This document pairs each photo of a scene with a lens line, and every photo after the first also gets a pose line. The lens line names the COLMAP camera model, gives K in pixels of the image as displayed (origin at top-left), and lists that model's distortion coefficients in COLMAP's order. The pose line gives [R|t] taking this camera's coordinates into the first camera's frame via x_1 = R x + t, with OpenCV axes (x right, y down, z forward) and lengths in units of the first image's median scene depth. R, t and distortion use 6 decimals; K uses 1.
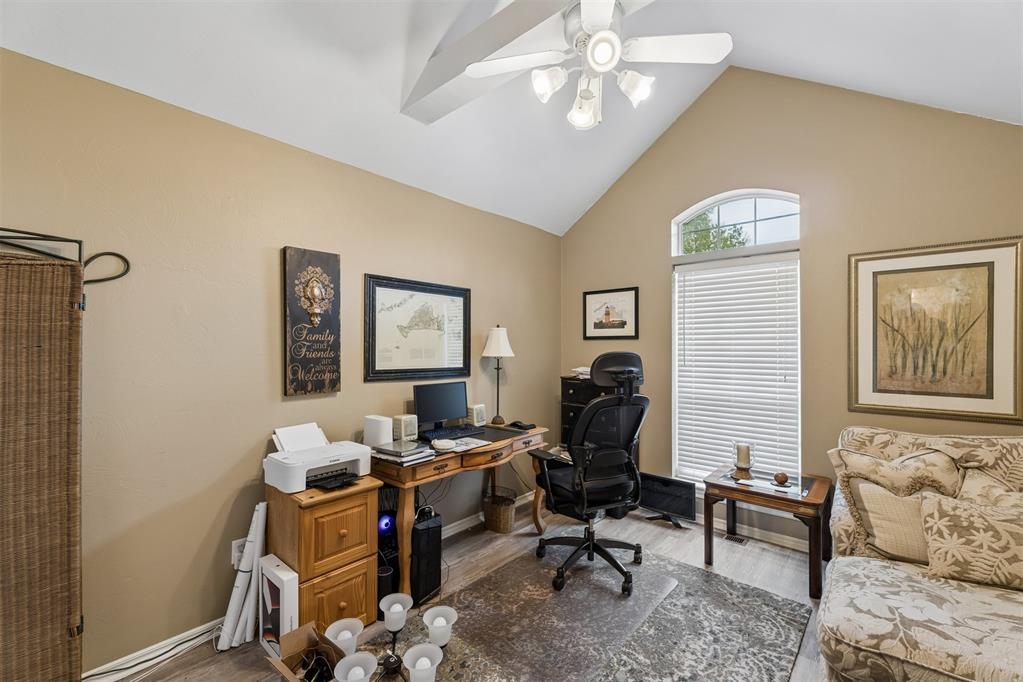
lens RADIAL K [[433.4, 0, 514.4], [0, 433.4, 345.4], [0, 0, 1]] dist [0.006860, -0.000244]
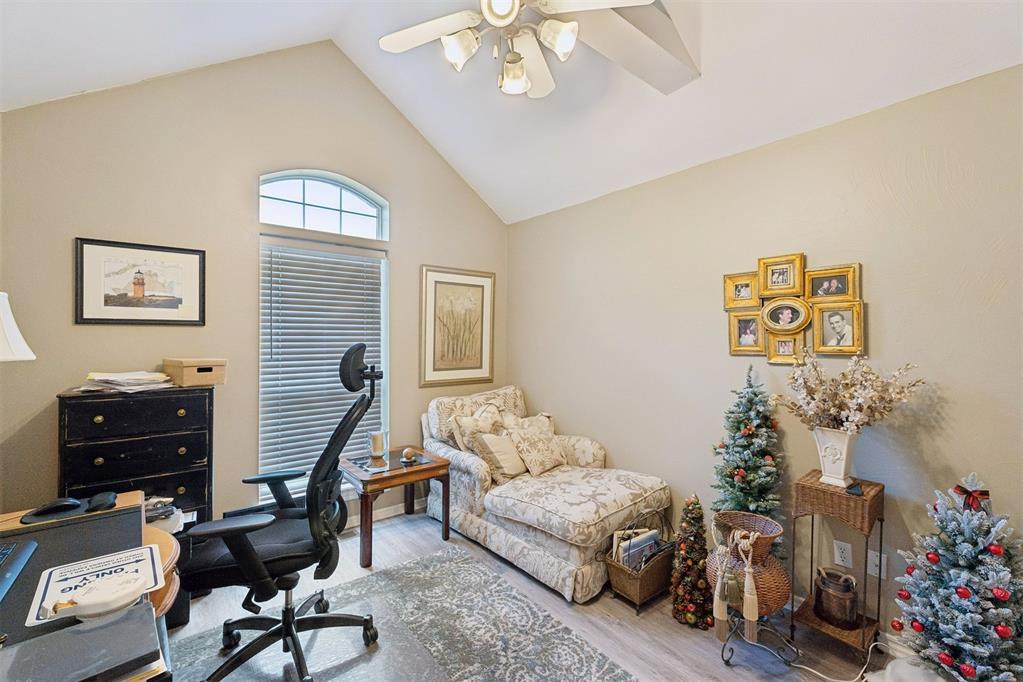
lens RADIAL K [[433.4, 0, 514.2], [0, 433.4, 339.4], [0, 0, 1]] dist [0.006860, -0.000244]
pose [[0.163871, -0.005032, 0.986469, -0.436711], [-0.003578, 0.999977, 0.005695, 0.001704], [-0.986475, -0.004463, 0.163849, 0.536673]]
